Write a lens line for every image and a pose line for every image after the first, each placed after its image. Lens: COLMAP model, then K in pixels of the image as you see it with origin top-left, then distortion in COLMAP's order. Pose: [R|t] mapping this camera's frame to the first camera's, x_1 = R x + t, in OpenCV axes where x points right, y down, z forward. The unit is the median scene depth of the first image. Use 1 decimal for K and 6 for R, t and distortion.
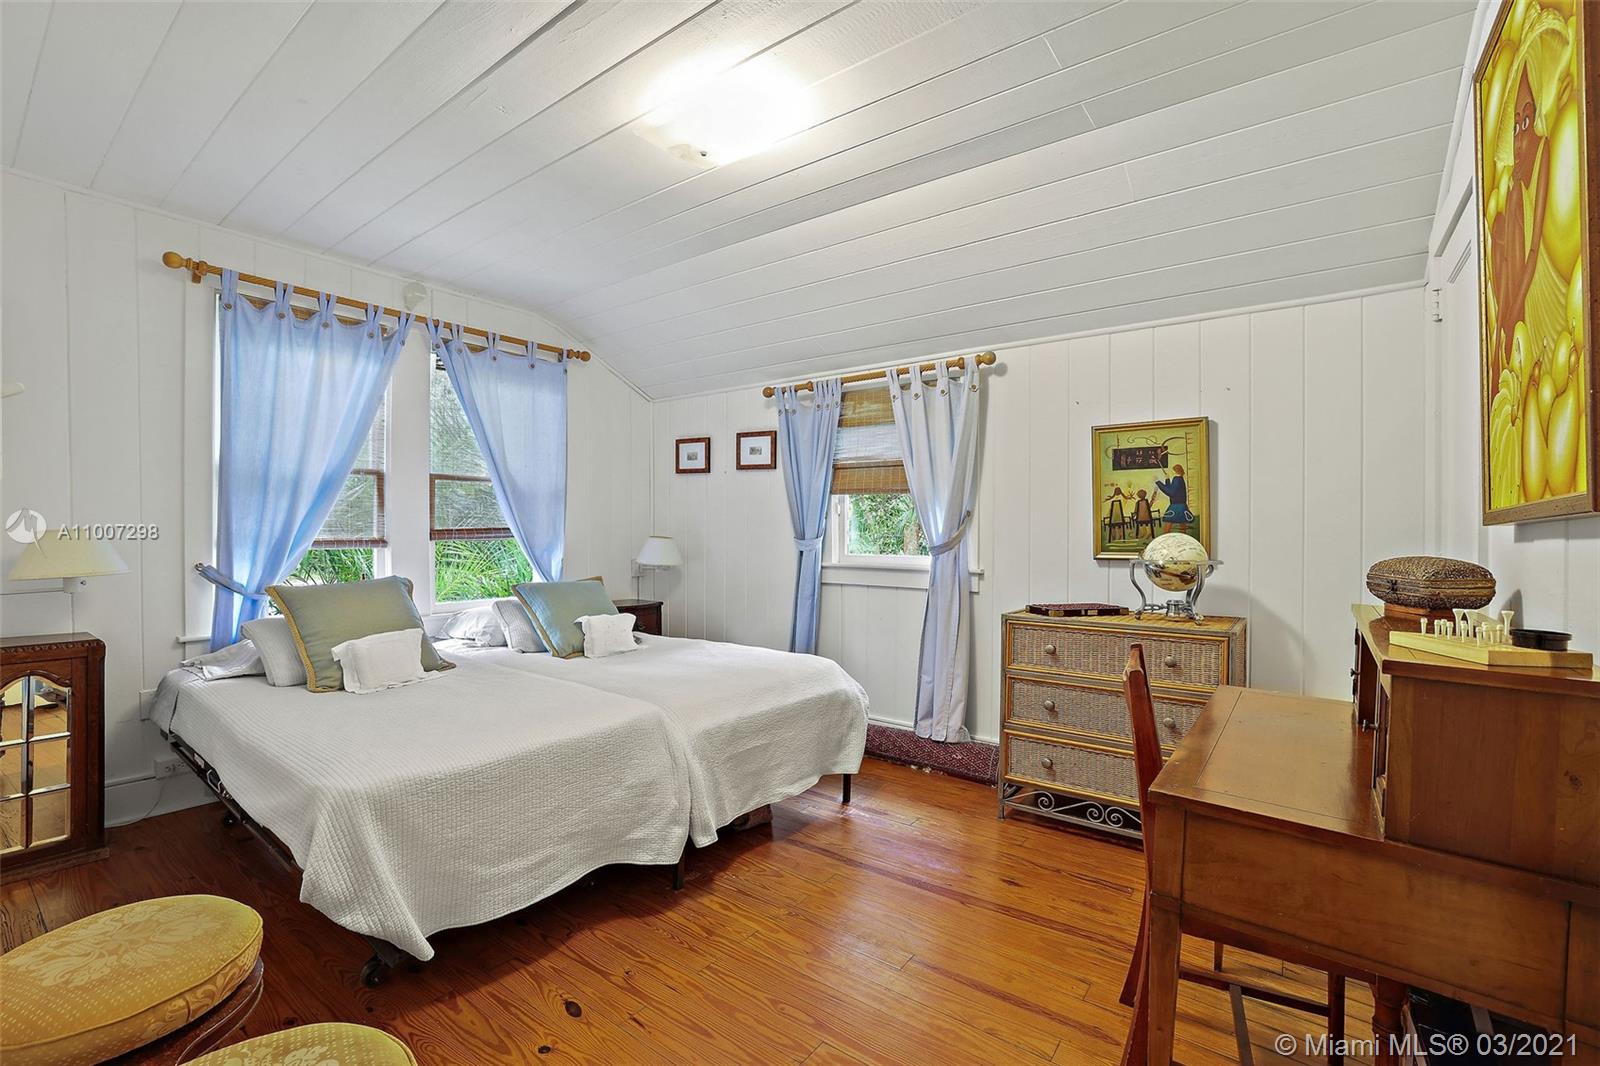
lens RADIAL K [[687.8, 0, 798.4], [0, 687.8, 524.0], [0, 0, 1]] dist [-0.002946, 0.000053]
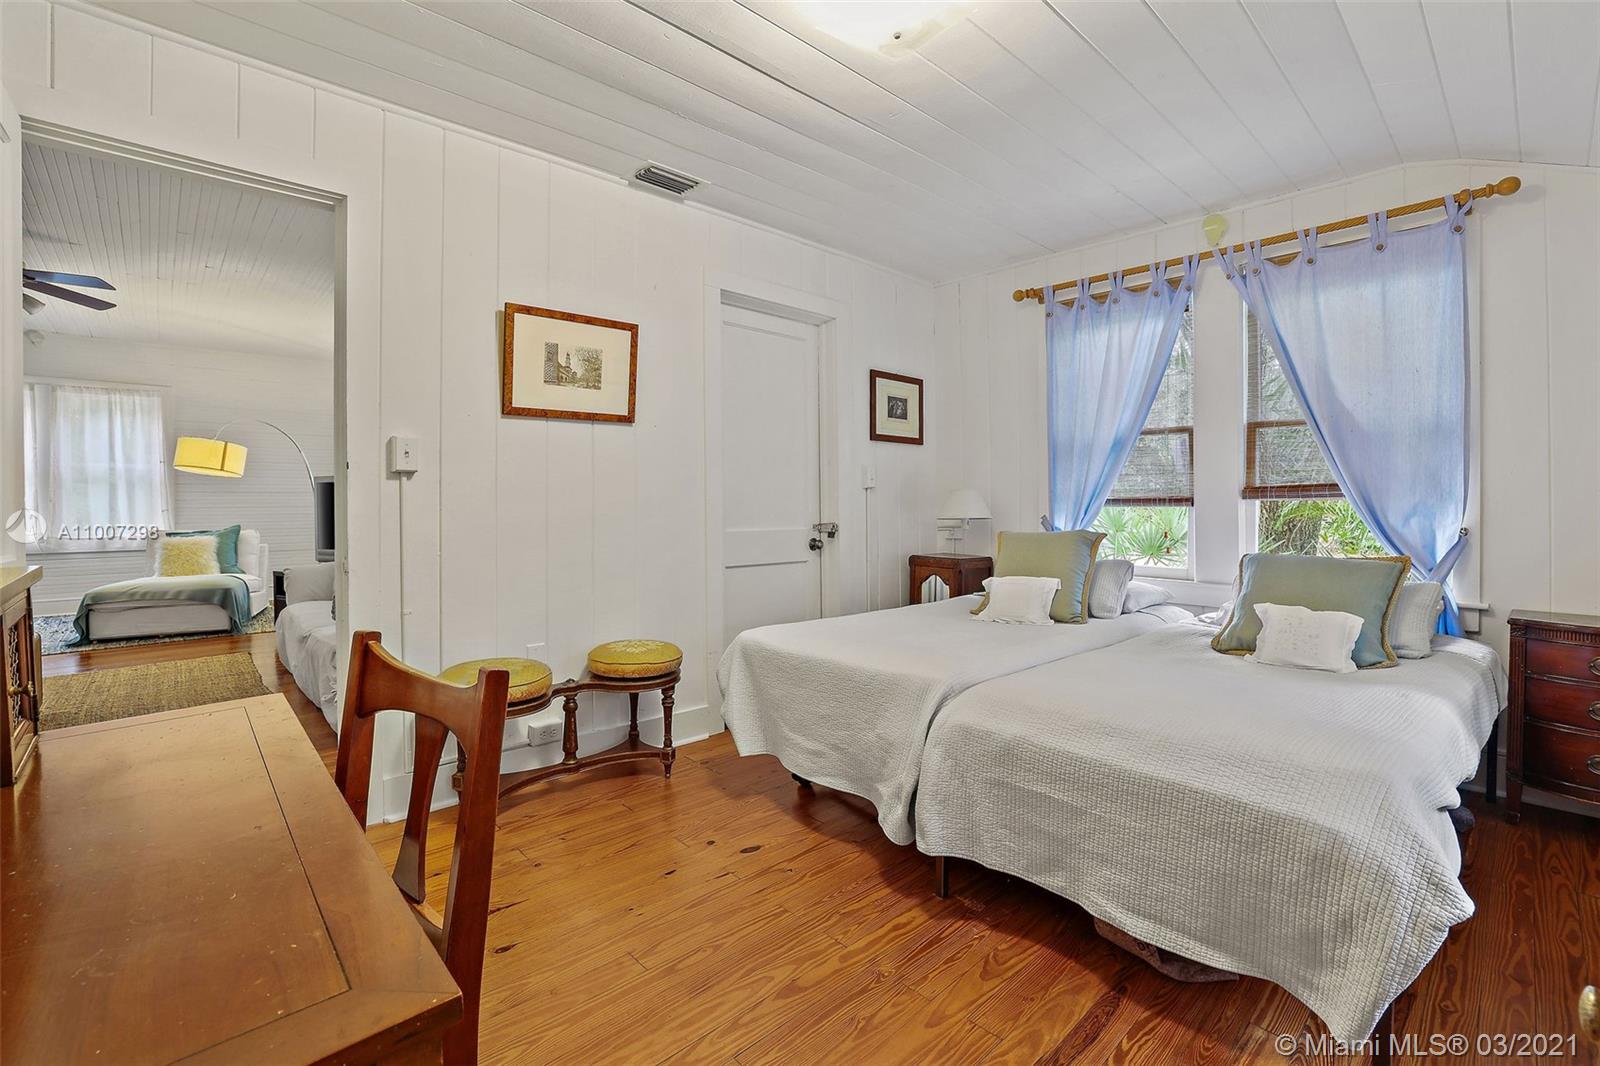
lens RADIAL K [[723.0, 0, 809.7], [0, 723.0, 513.7], [0, 0, 1]] dist [-0.013289, 0.000112]
pose [[-0.152508, 0.012033, -0.988229, 0.546803], [0.002278, 0.999928, 0.011824, 0.034949], [0.988300, -0.000448, -0.152524, 0.734155]]
